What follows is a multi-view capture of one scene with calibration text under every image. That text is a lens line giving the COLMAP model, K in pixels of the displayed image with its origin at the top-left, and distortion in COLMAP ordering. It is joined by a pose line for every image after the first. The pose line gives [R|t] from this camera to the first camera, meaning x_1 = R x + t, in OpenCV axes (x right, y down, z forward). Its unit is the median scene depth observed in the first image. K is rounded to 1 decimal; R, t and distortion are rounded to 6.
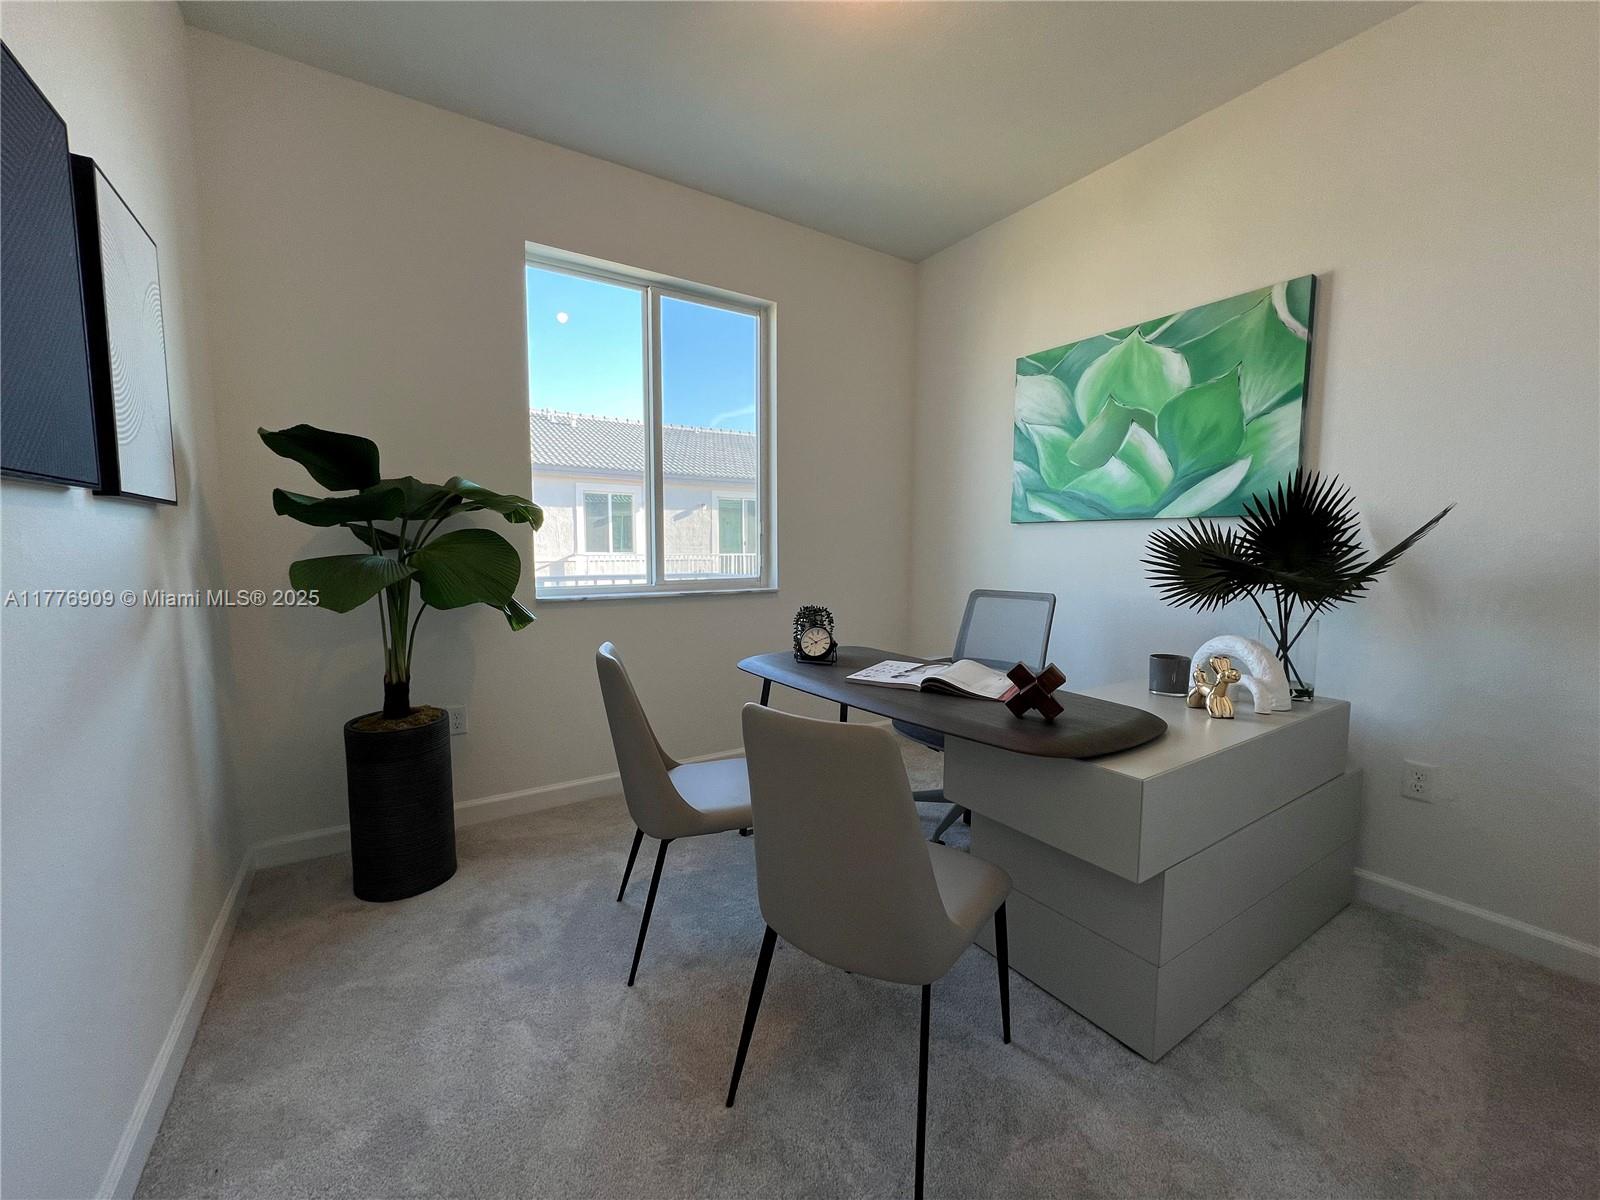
lens RADIAL K [[635.8, 0, 802.3], [0, 635.8, 602.9], [0, 0, 1]] dist [-0.007419, 0.000283]
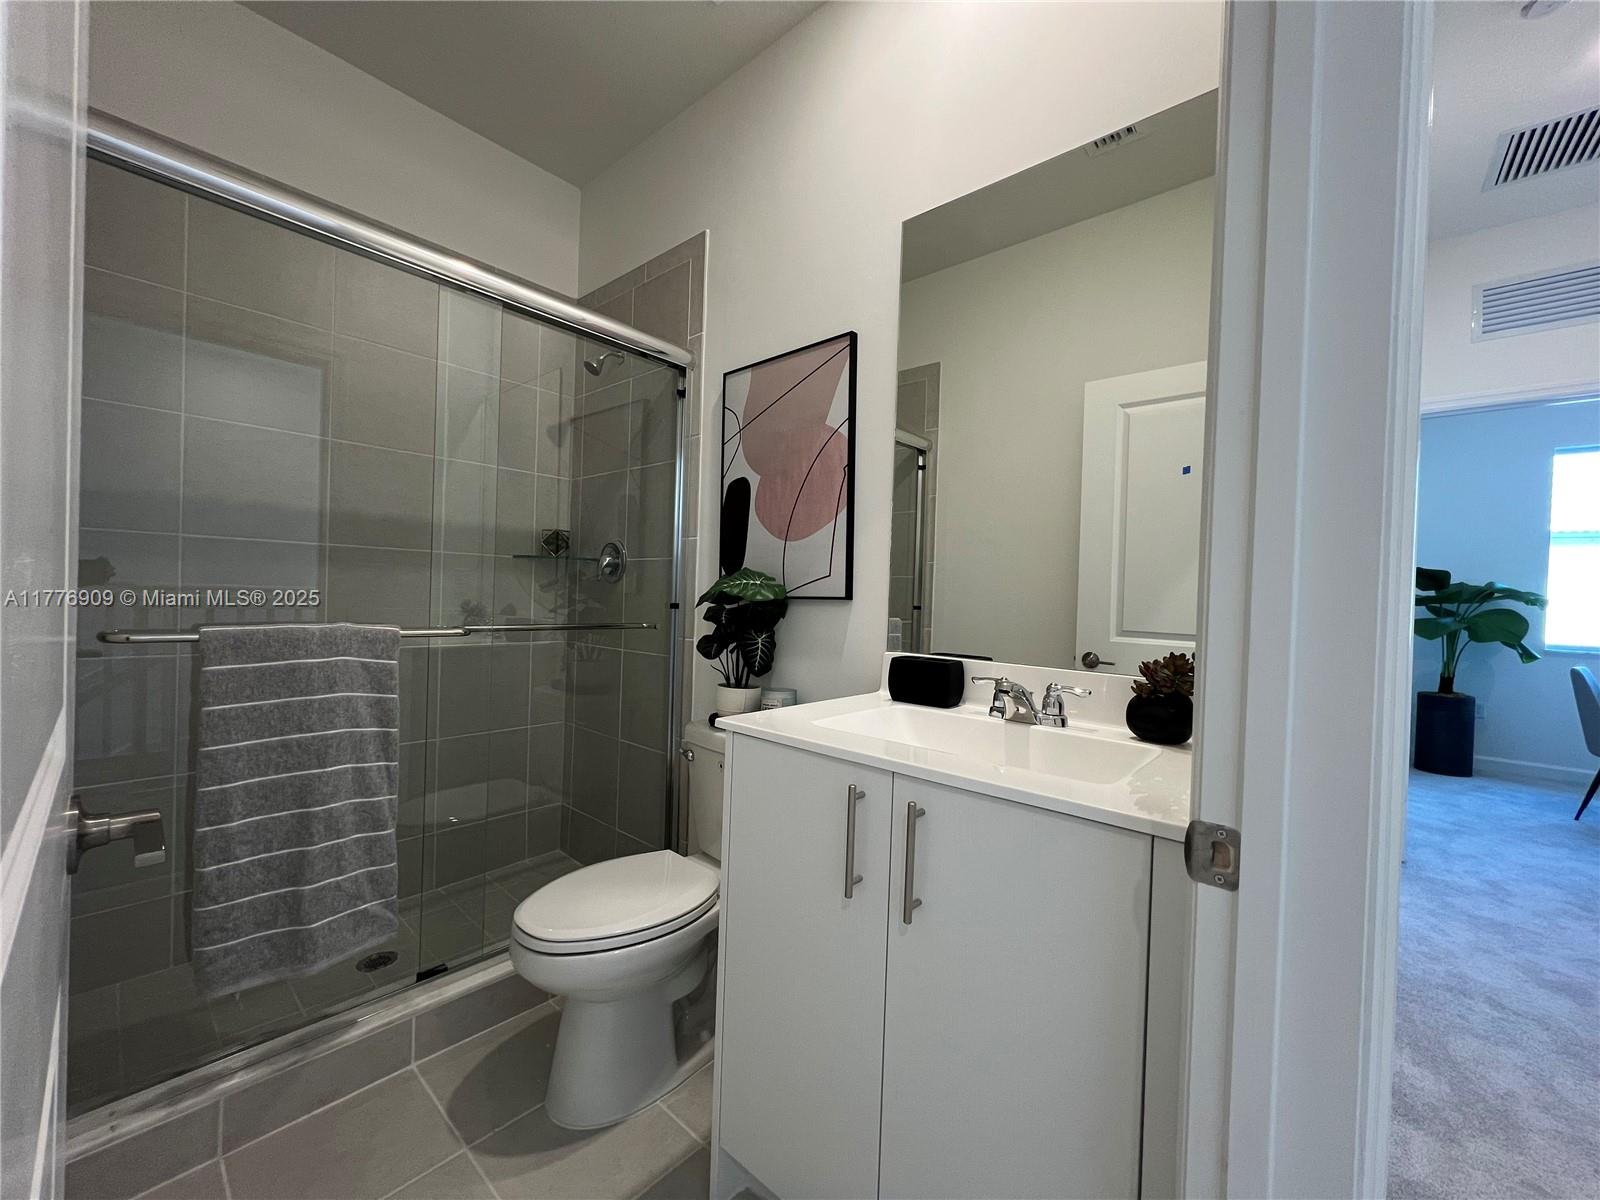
lens RADIAL K [[635.8, 0, 802.2], [0, 635.8, 606.1], [0, 0, 1]] dist [-0.007419, 0.000283]
pose [[0.249343, 0.016687, -0.968271, 0.882342], [-0.121996, 0.992427, -0.014312, 0.178580], [0.960700, 0.121694, 0.249490, -1.662160]]
